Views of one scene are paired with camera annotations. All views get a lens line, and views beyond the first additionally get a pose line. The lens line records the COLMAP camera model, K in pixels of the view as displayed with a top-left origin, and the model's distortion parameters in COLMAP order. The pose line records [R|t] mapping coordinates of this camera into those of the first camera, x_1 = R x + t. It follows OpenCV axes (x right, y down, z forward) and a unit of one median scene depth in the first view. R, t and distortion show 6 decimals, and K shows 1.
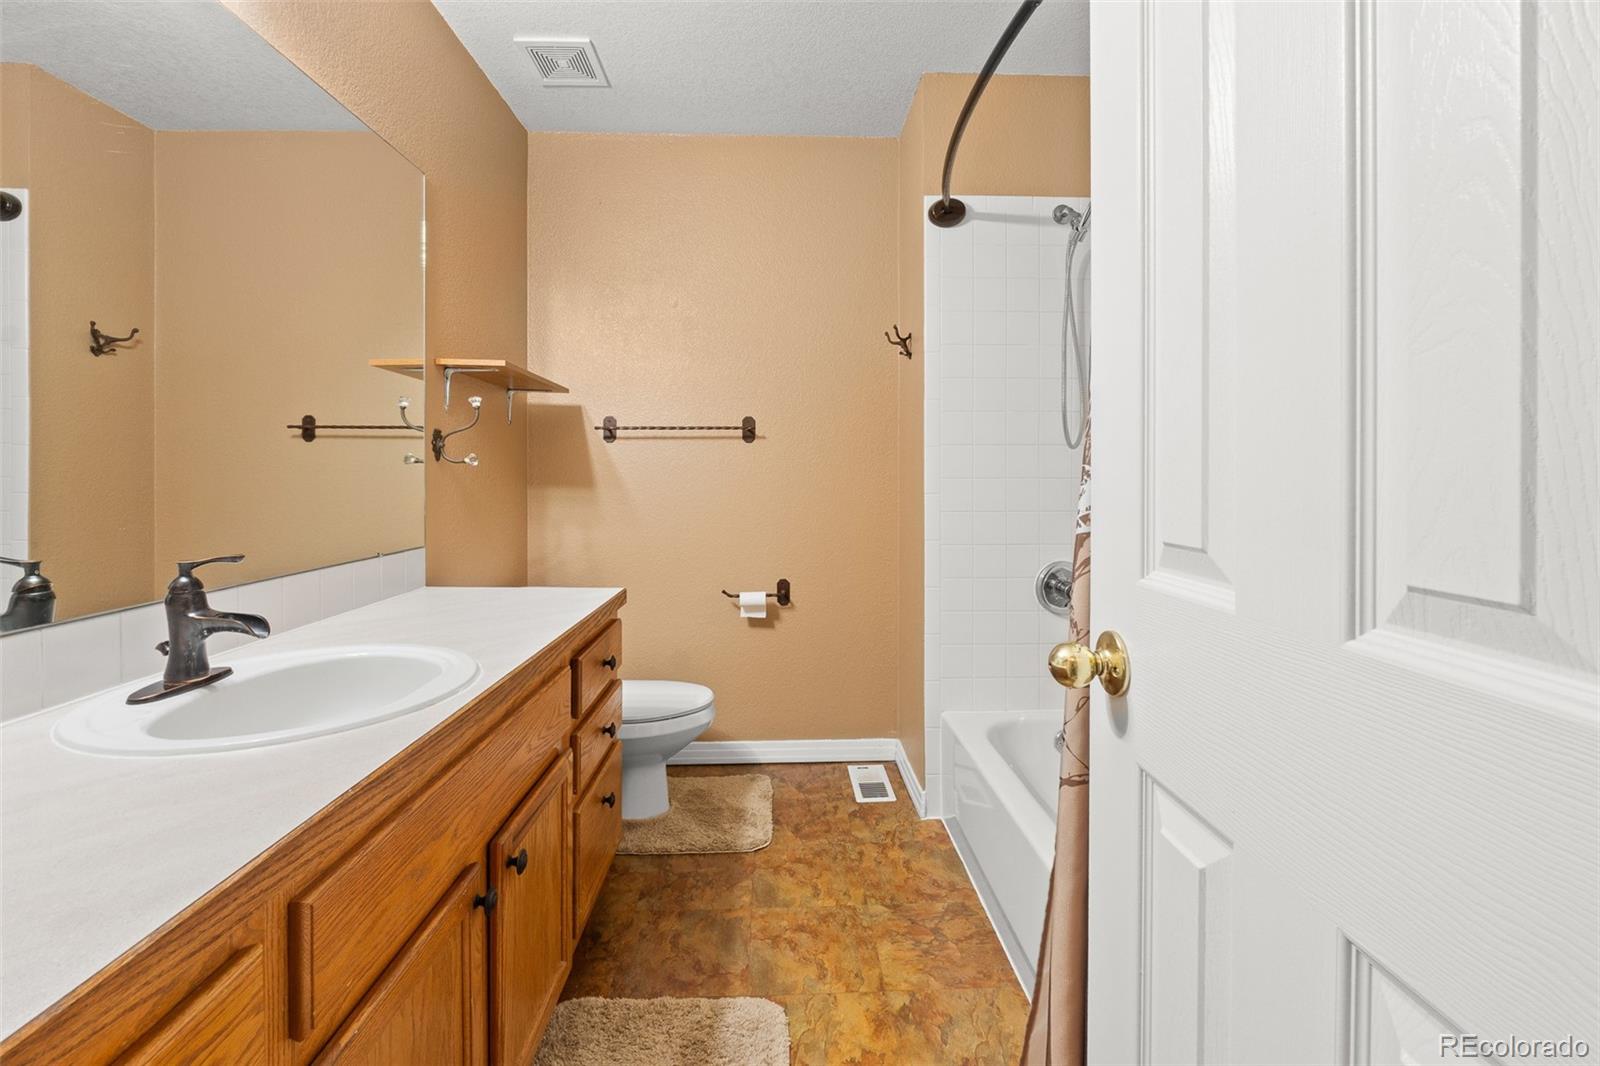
lens RADIAL K [[699.3, 0, 806.5], [0, 699.3, 480.8], [0, 0, 1]] dist [-0.004766, -0.000831]
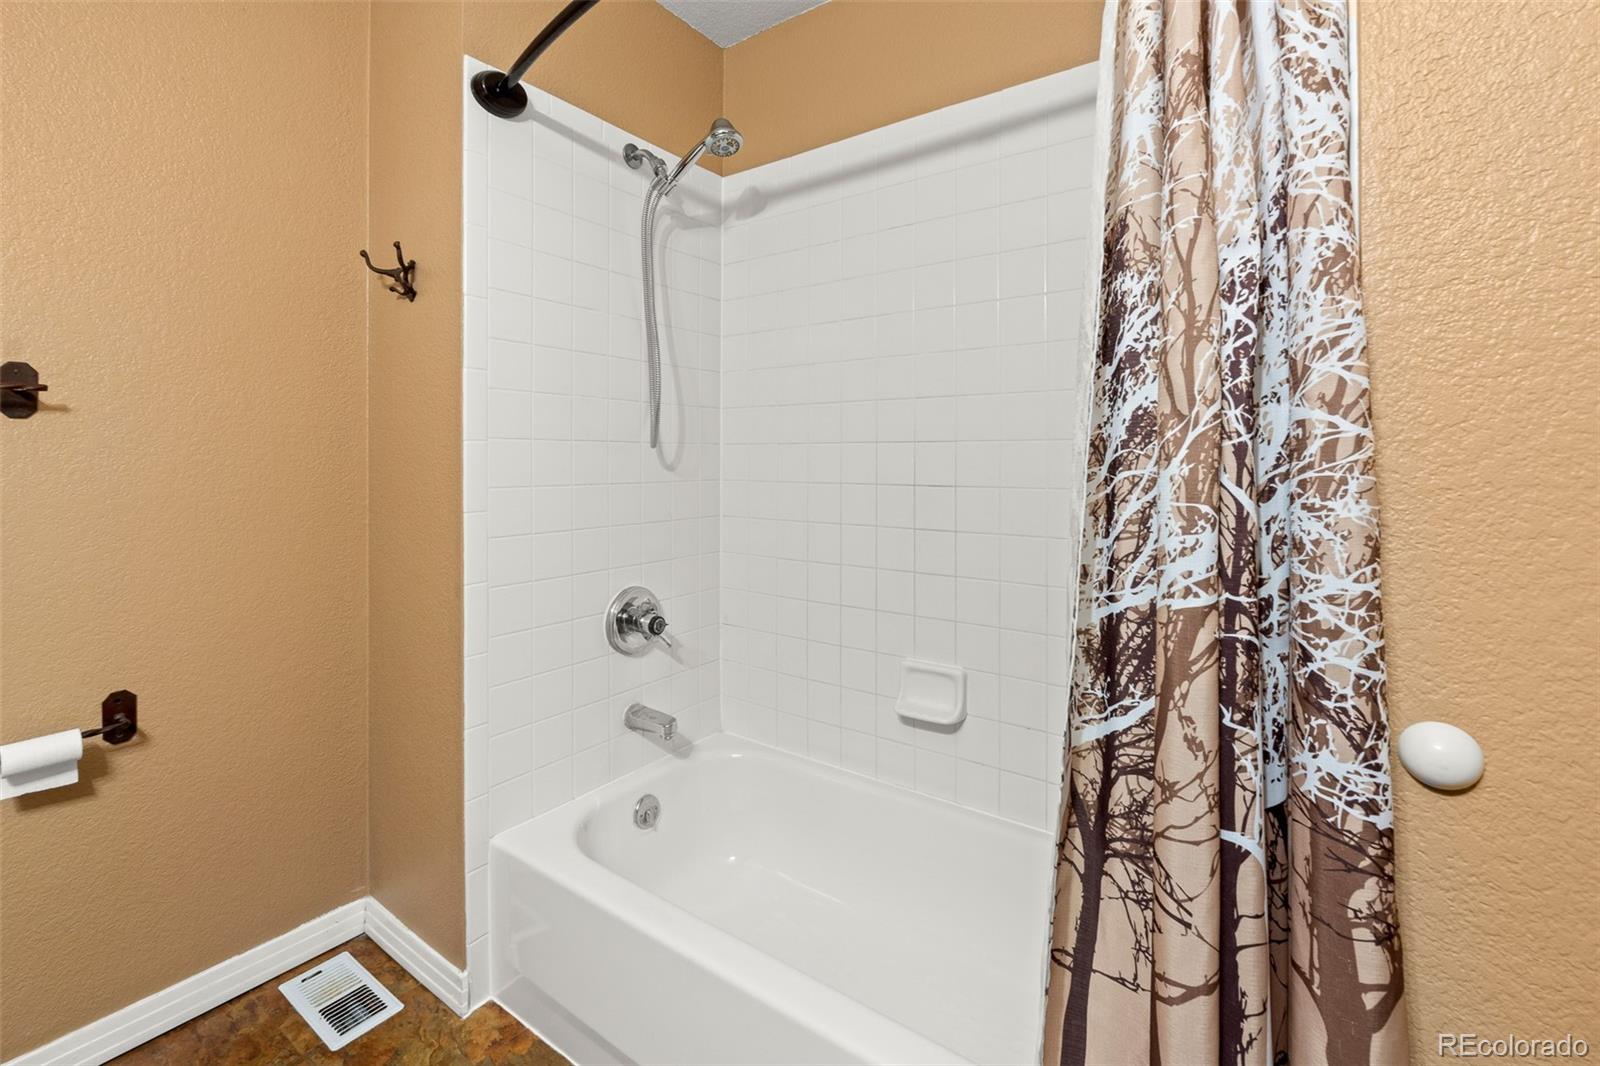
lens RADIAL K [[699.3, 0, 807.8], [0, 699.3, 461.1], [0, 0, 1]] dist [-0.004766, -0.000831]
pose [[0.610641, 0.000095, 0.791908, -0.137527], [0.003308, 0.999991, -0.002671, -0.024434], [-0.791901, 0.004251, 0.610635, 0.323880]]
